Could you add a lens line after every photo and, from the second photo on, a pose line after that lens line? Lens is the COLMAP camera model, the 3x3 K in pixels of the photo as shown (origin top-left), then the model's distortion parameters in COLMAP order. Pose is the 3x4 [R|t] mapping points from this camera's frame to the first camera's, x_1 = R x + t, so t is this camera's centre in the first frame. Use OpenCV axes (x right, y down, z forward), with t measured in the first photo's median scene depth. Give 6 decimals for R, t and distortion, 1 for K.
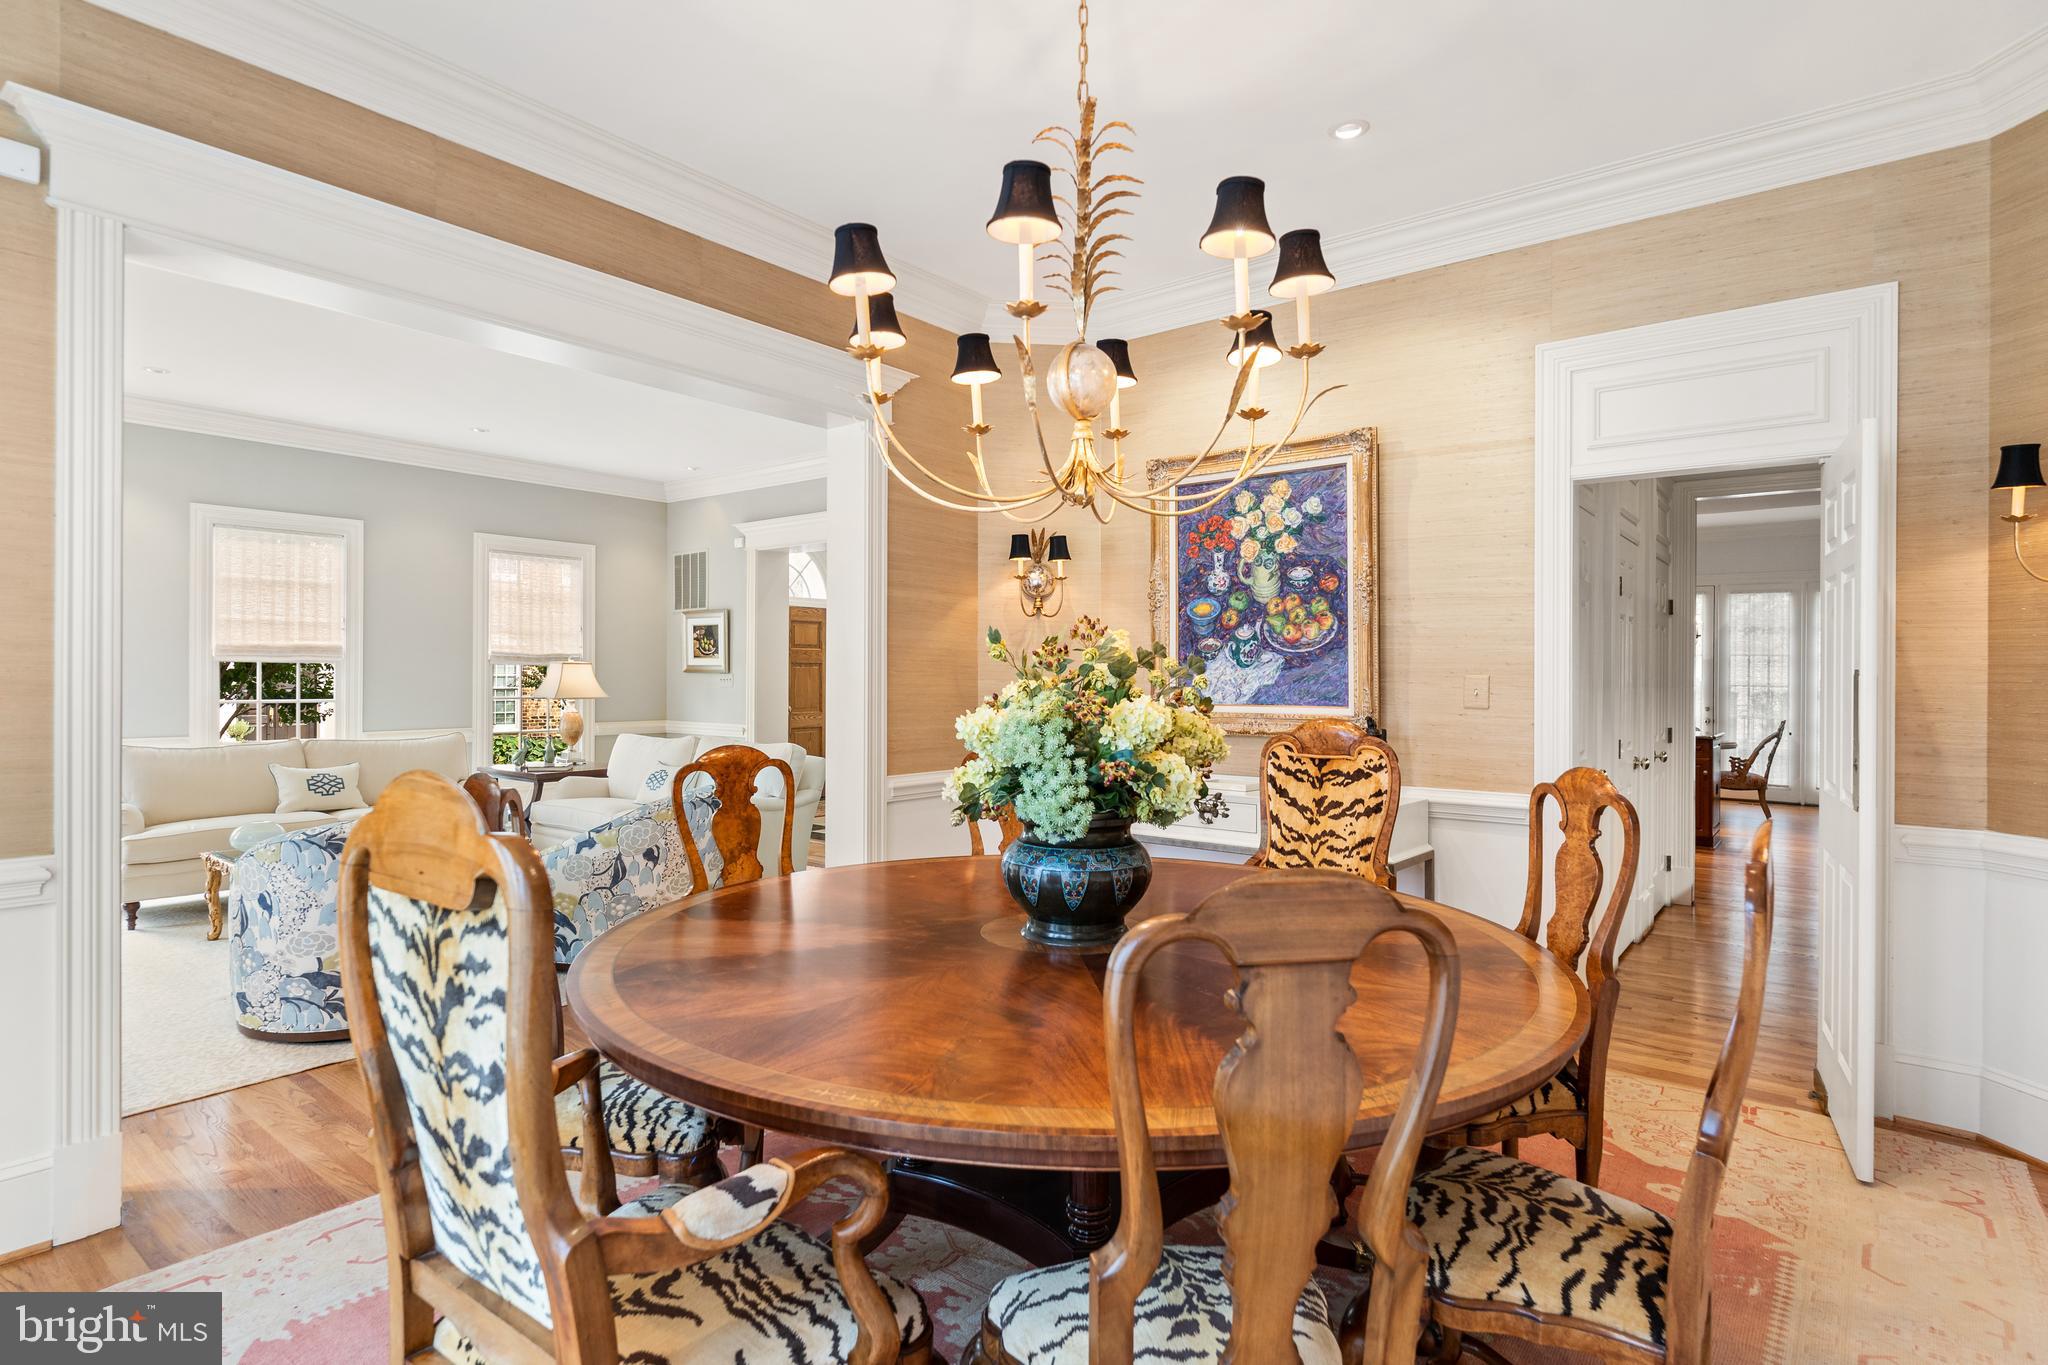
lens RADIAL K [[1037.7, 0, 1027.4], [0, 1037.7, 680.1], [0, 0, 1]] dist [0.000127, 0.001765]
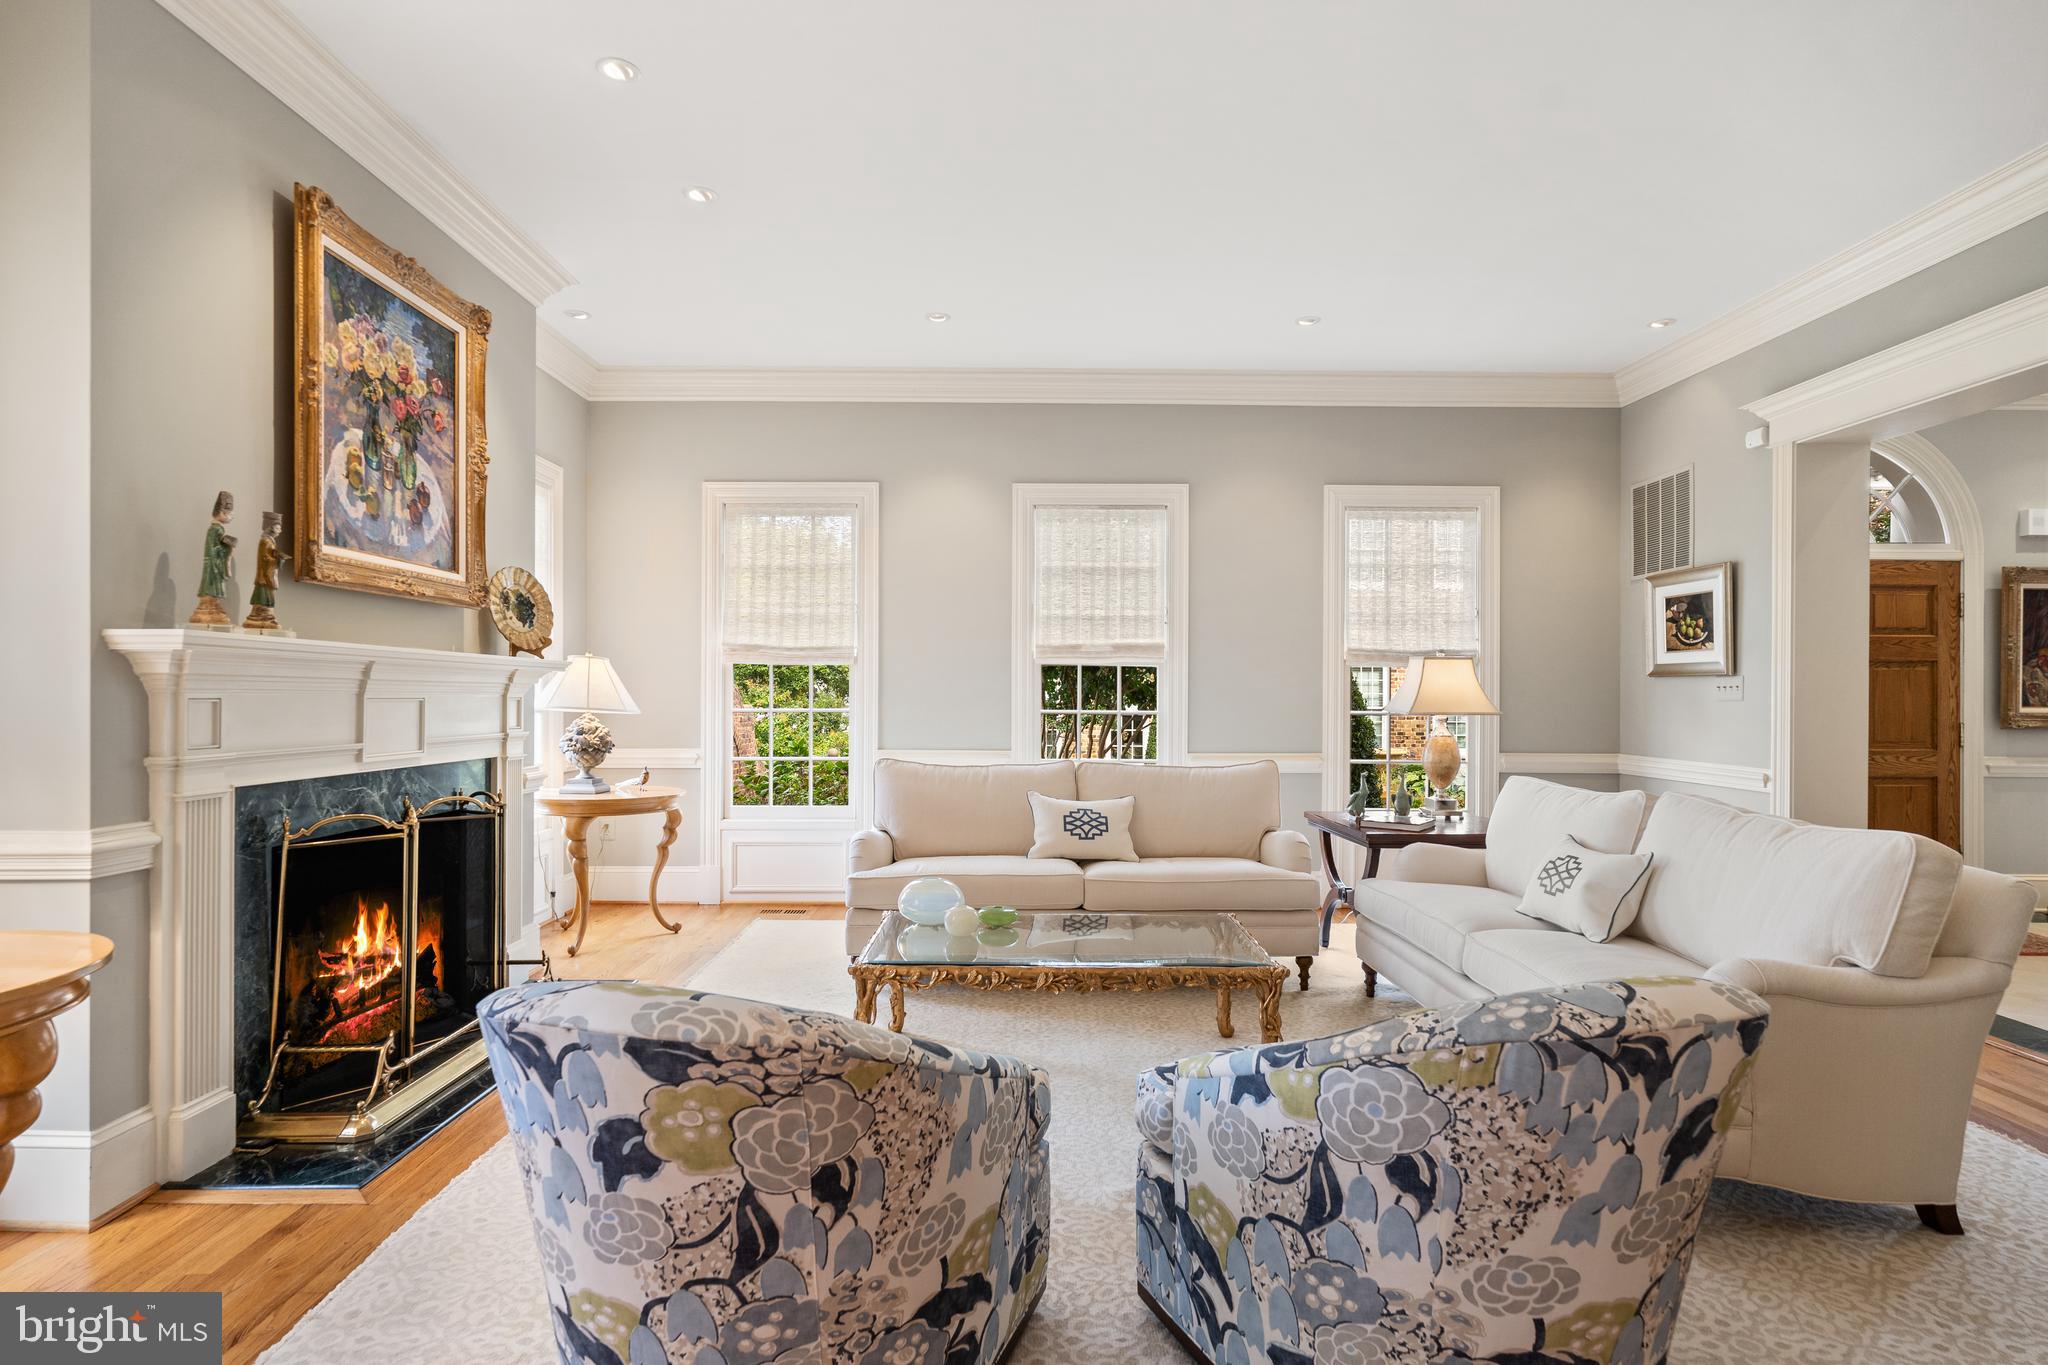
lens RADIAL K [[1037.7, 0, 1020.7], [0, 1037.7, 692.2], [0, 0, 1]] dist [0.000127, 0.001765]
pose [[0.626877, -0.004849, -0.779103, -0.112487], [-0.005805, 0.999924, -0.010895, 0.013180], [0.779096, 0.011353, 0.626801, 0.423733]]
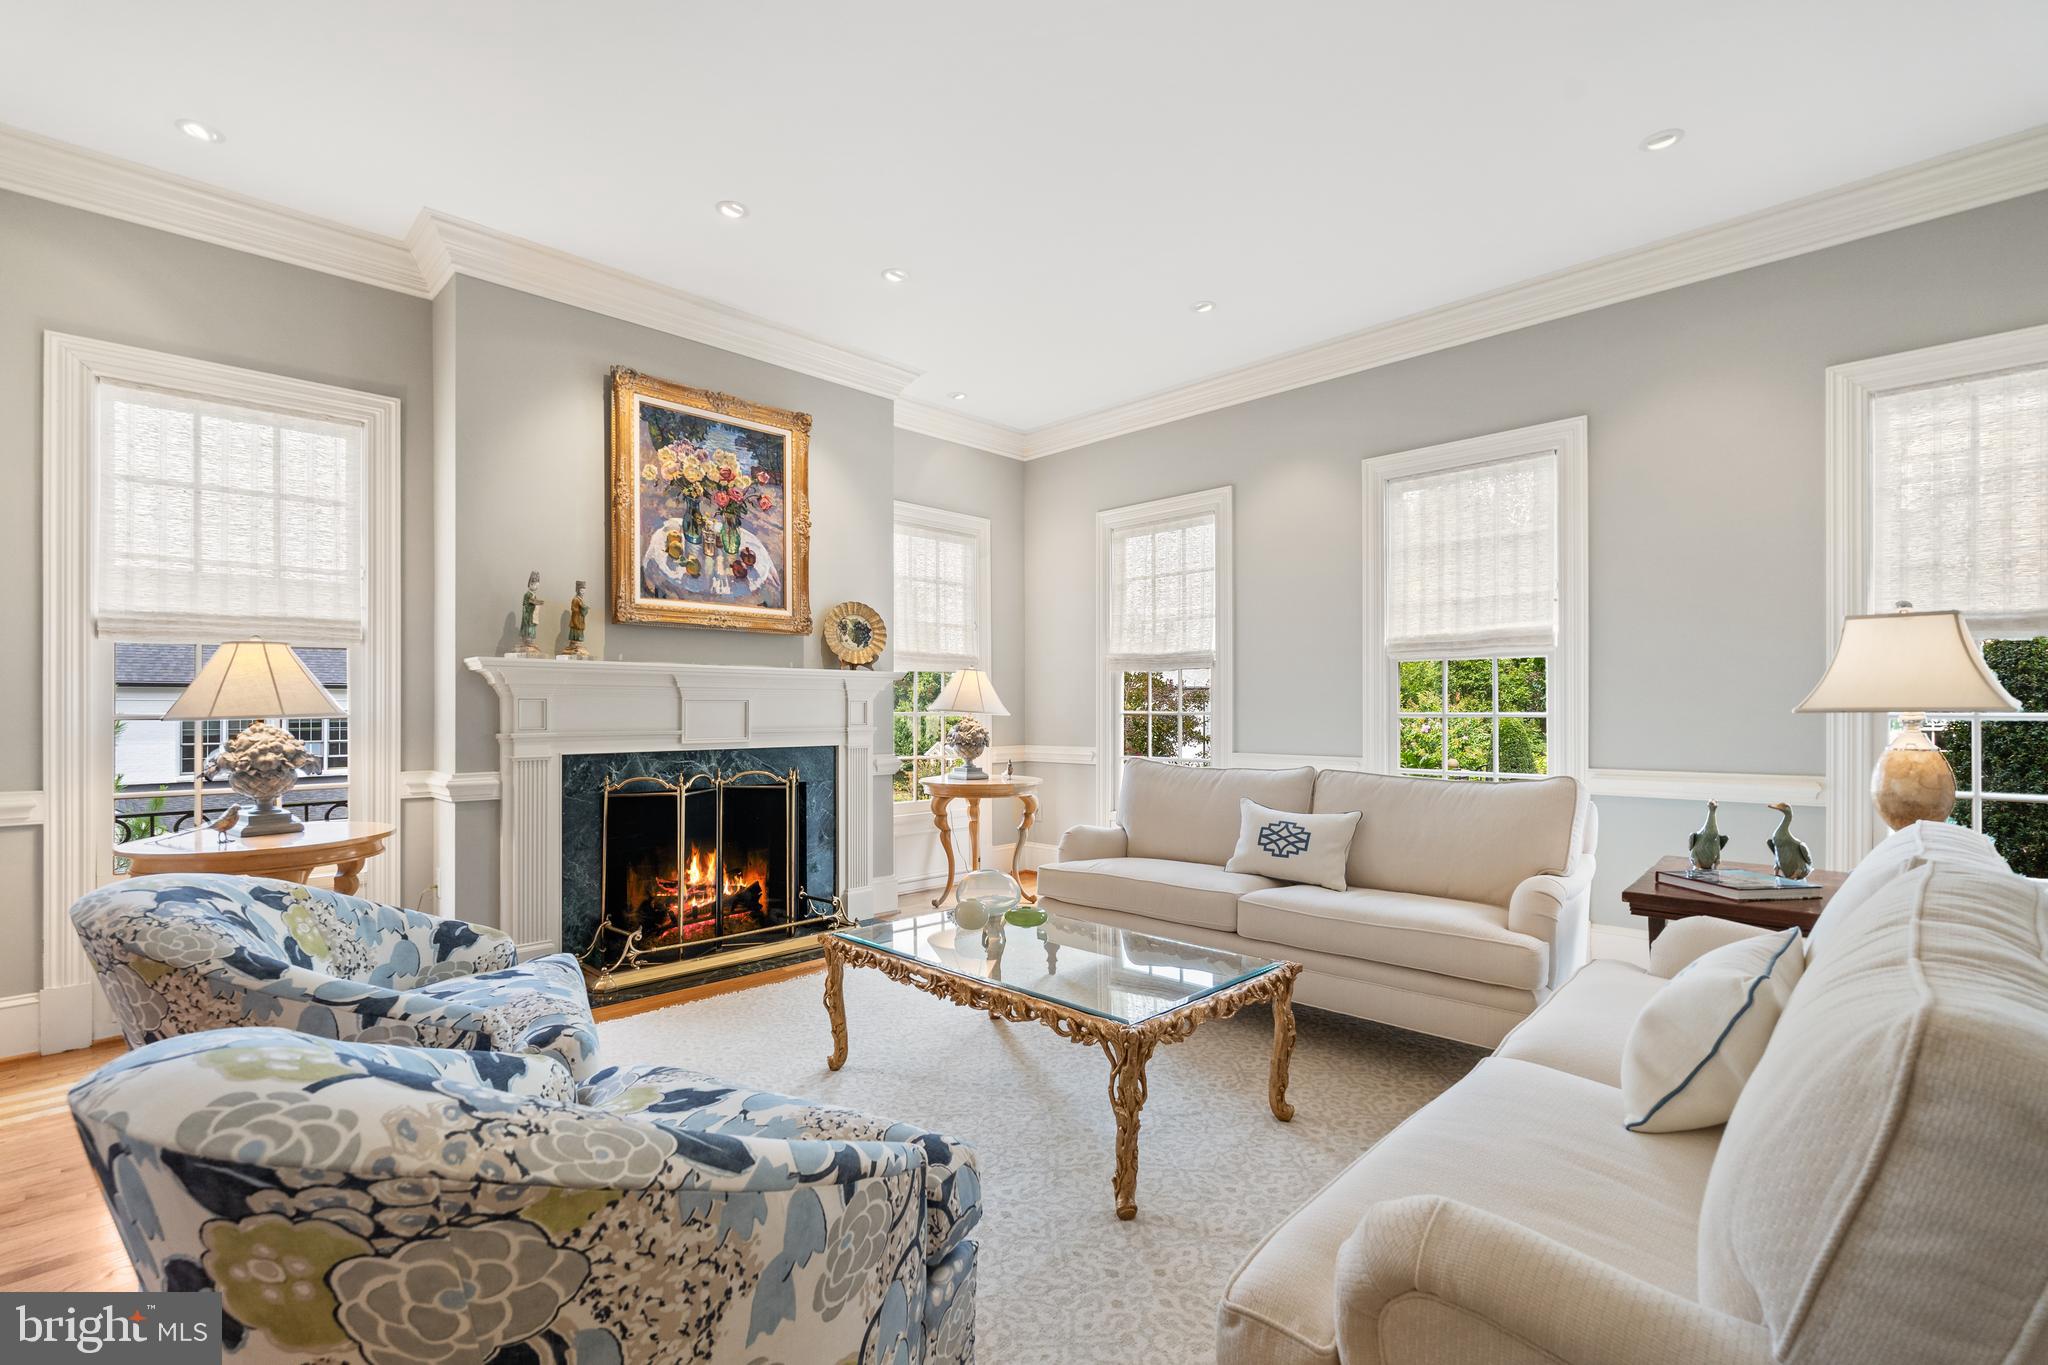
lens RADIAL K [[916.0, 0, 1018.6], [0, 916.0, 703.4], [0, 0, 1]] dist [-0.002156, 0.001152]
pose [[-0.104368, -0.011490, -0.994472, -0.084228], [-0.003734, 0.999931, -0.011161, 0.020221], [0.994532, 0.002549, -0.104404, 0.751707]]
